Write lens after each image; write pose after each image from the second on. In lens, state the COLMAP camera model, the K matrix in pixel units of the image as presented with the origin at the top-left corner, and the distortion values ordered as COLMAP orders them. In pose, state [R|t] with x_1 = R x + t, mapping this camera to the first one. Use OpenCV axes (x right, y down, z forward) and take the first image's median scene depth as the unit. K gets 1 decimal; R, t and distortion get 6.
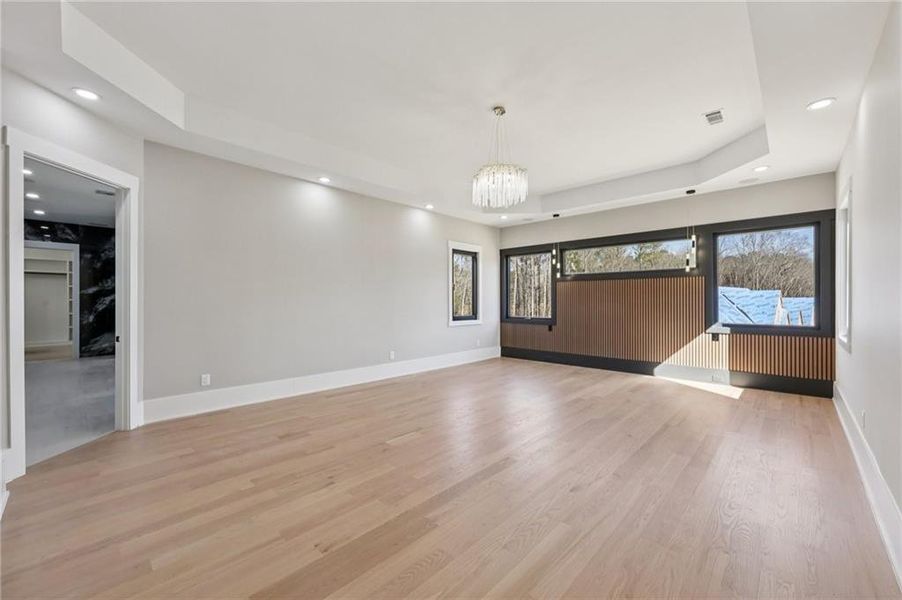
lens RADIAL K [[365.9, 0, 451.0], [0, 365.9, 300.0], [0, 0, 1]] dist [-0.000702, -0.000127]
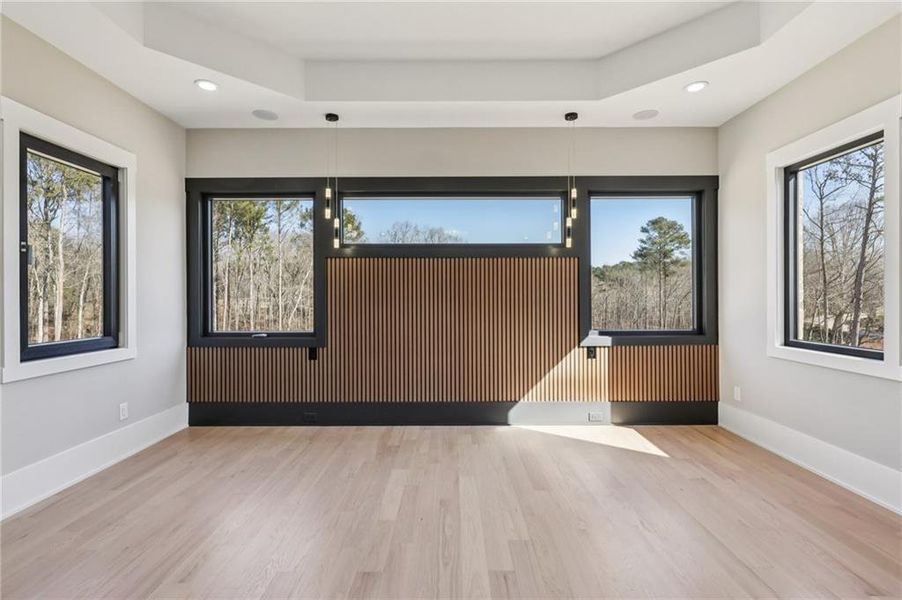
lens RADIAL K [[421.0, 0, 448.6], [0, 421.0, 295.0], [0, 0, 1]] dist [0.011328, -0.000032]
pose [[0.734828, 0.001394, 0.678252, 0.026246], [-0.000141, 0.999998, -0.001902, 0.001211], [-0.678253, 0.001302, 0.734827, 0.488117]]
